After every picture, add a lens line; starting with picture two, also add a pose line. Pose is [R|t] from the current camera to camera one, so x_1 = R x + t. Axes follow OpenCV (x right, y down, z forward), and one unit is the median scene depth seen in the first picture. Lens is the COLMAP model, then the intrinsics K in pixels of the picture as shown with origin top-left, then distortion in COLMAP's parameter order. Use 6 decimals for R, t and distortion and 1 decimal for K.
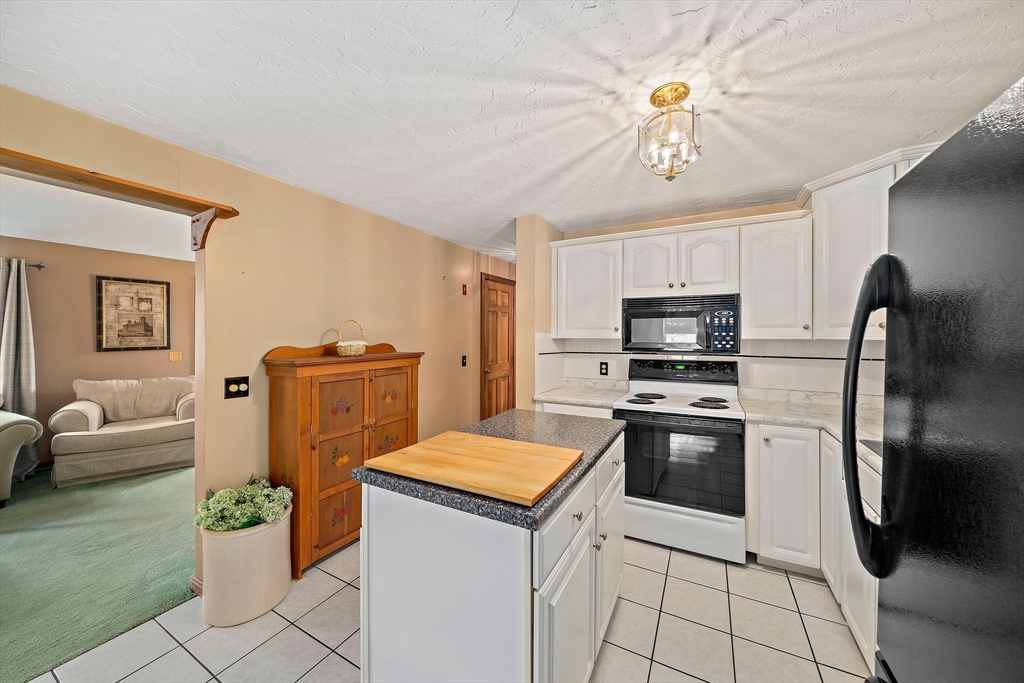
lens RADIAL K [[359.7, 0, 517.4], [0, 359.7, 335.6], [0, 0, 1]] dist [-0.009067, -0.000007]
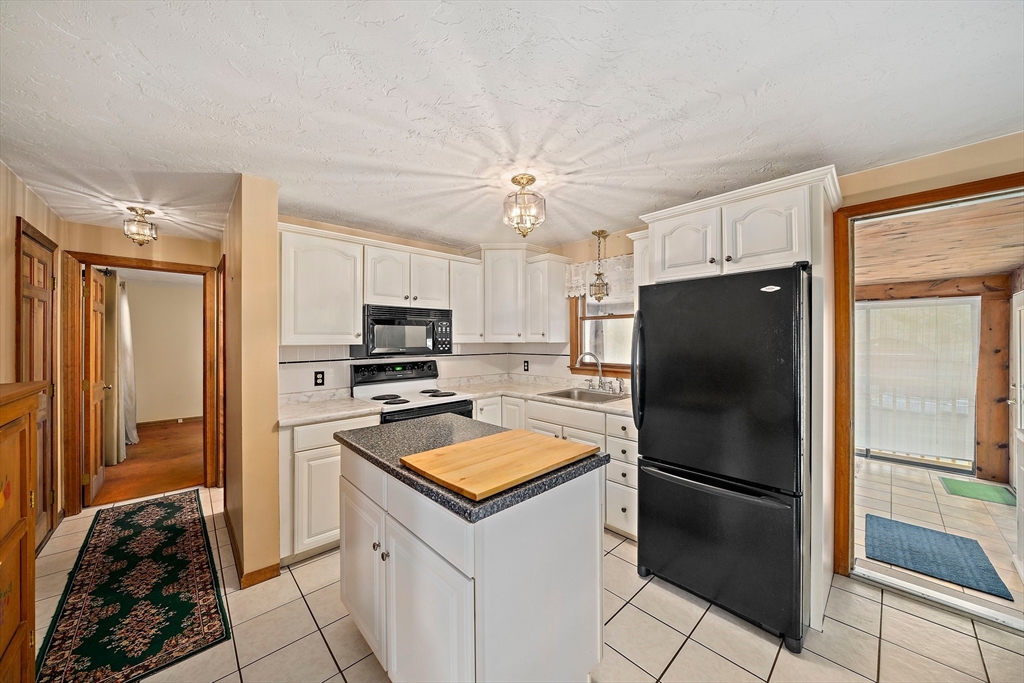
lens RADIAL K [[359.1, 0, 516.2], [0, 359.1, 339.6], [0, 0, 1]] dist [-0.003728, 0.000091]
pose [[0.316879, -0.003101, 0.948461, -0.639789], [0.007500, 0.999972, 0.000764, -0.003030], [-0.948436, 0.006871, 0.316893, 0.353915]]
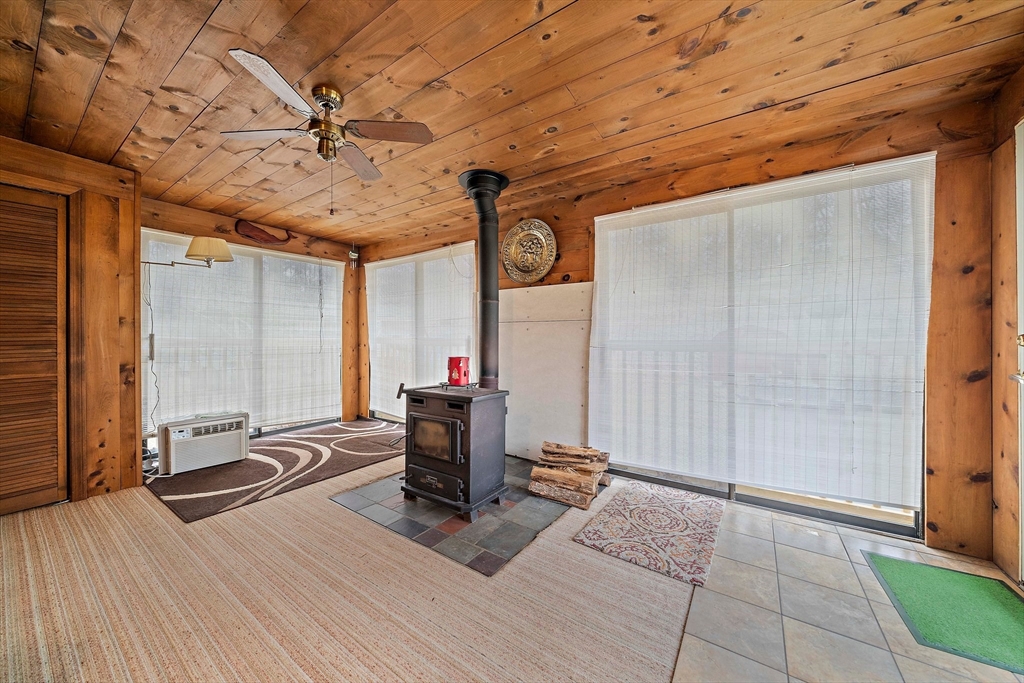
lens RADIAL K [[355.4, 0, 514.5], [0, 355.4, 347.8], [0, 0, 1]] dist [-0.001670, 0.000061]
pose [[0.110461, -0.001596, 0.993879, 0.939139], [0.010573, 0.999944, 0.000431, 0.248599], [-0.993824, 0.010461, 0.110472, -0.443480]]
